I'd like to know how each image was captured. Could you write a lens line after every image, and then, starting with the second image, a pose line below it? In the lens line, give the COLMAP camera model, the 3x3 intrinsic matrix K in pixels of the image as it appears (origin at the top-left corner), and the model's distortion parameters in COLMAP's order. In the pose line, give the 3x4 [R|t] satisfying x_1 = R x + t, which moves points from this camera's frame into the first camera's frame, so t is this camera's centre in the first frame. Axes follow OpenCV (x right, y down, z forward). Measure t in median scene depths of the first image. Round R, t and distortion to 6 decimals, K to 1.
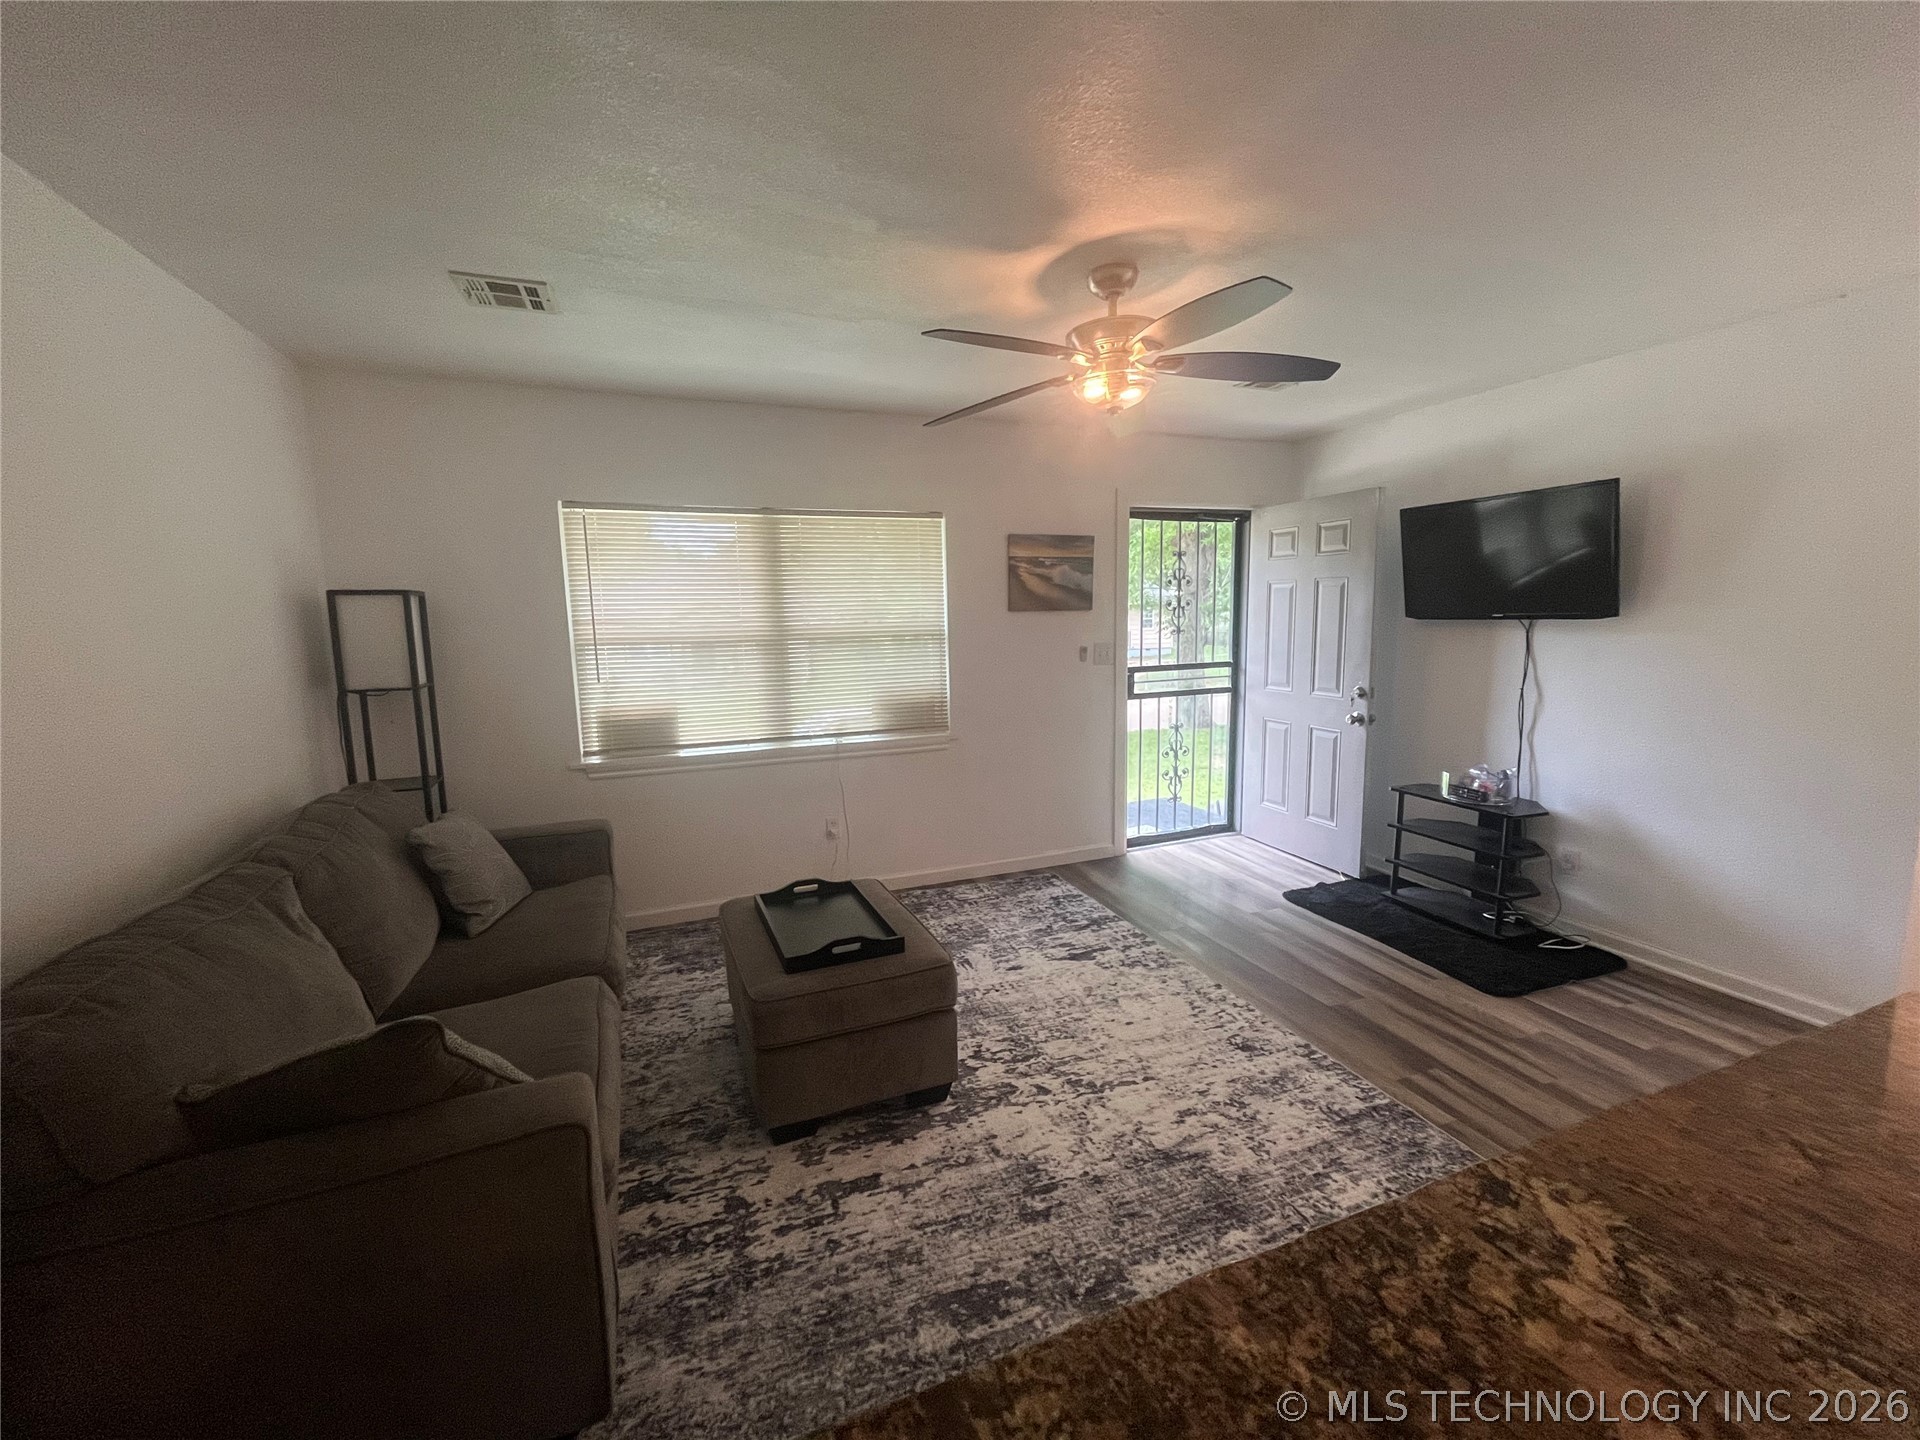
lens RADIAL K [[776.7, 0, 955.0], [0, 776.7, 720.5], [0, 0, 1]] dist [-0.003357, -0.000640]
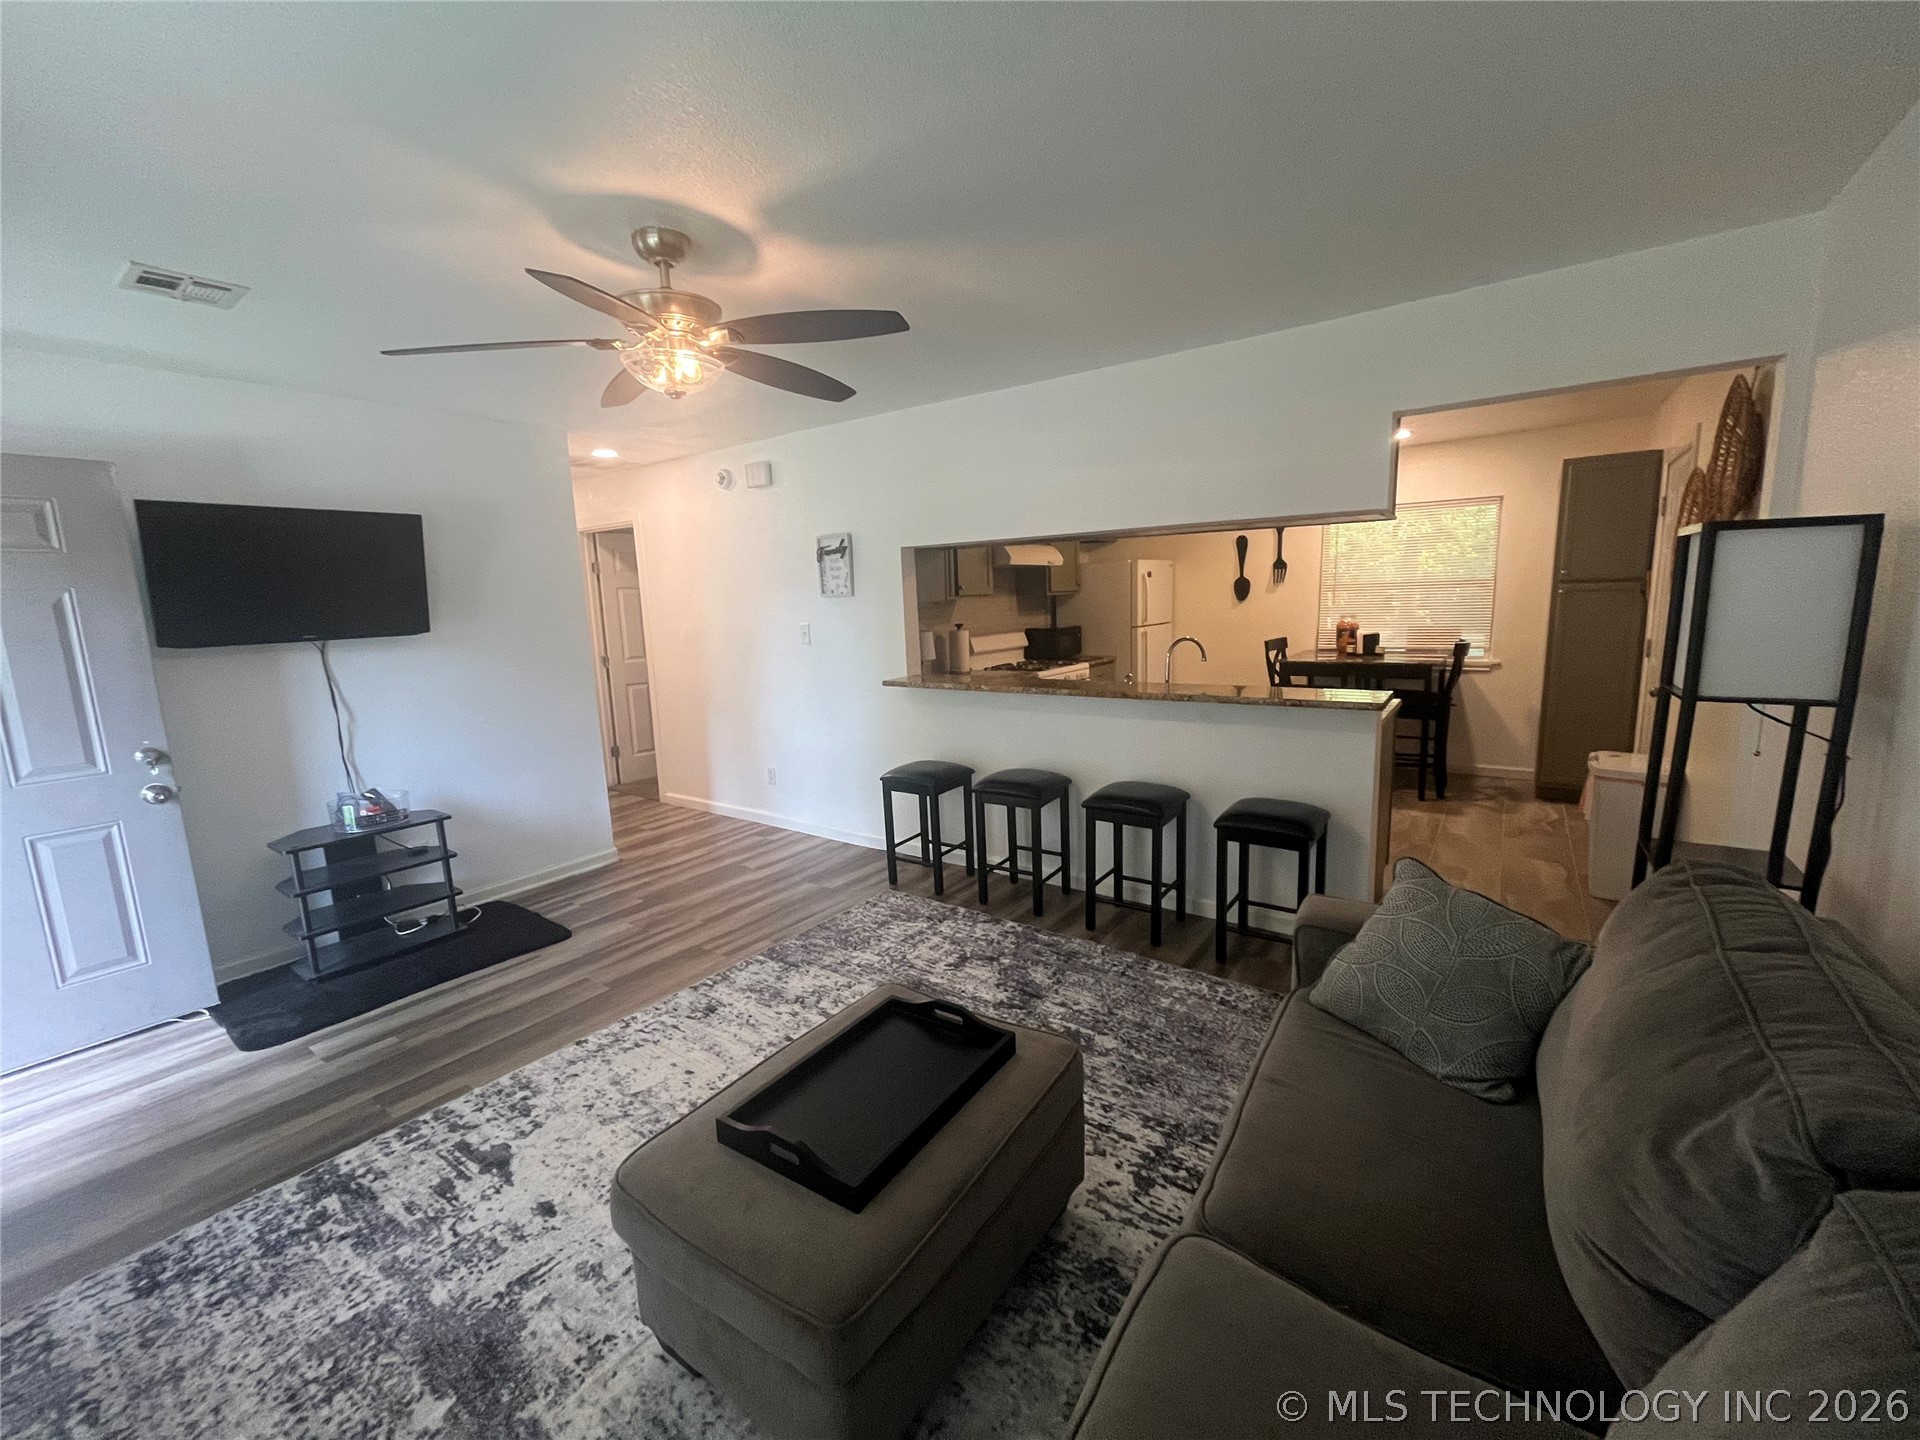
lens RADIAL K [[776.2, 0, 955.7], [0, 776.2, 718.1], [0, 0, 1]] dist [-0.003600, -0.000249]
pose [[-0.546854, -0.095110, 0.831808, -0.725287], [0.159832, 0.963394, 0.215234, -0.167382], [-0.821830, 0.250651, -0.511634, 1.219899]]
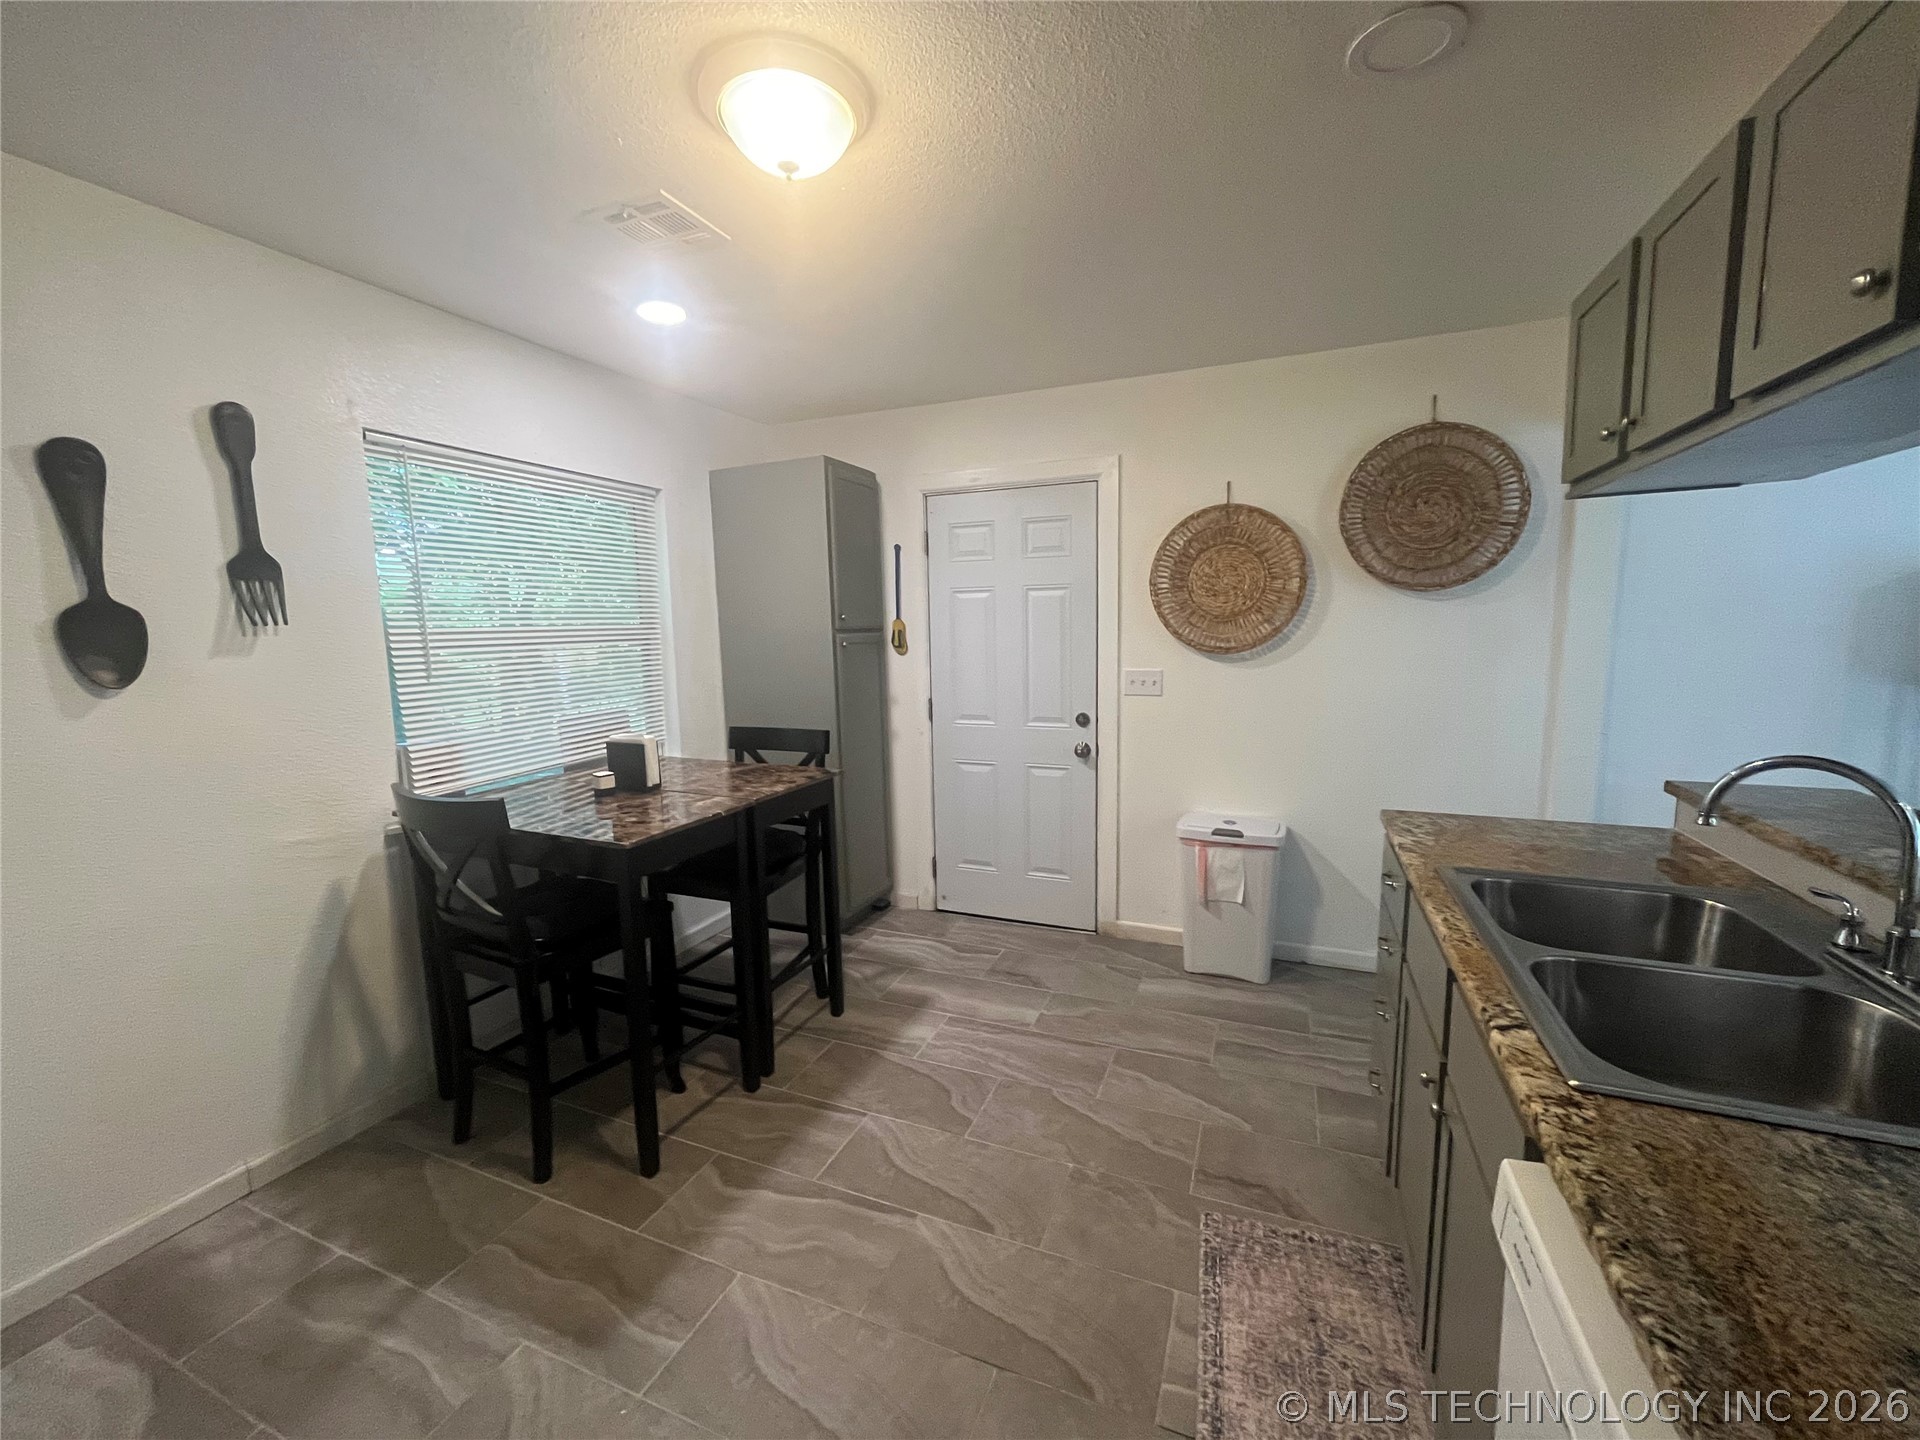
lens RADIAL K [[776.5, 0, 955.5], [0, 776.5, 719.9], [0, 0, 1]] dist [-0.002161, 0.000256]
pose [[-0.692900, 0.121613, -0.710704, 0.947826], [-0.067958, 0.970271, 0.232284, -0.016691], [0.717824, 0.209248, -0.664036, -0.007087]]
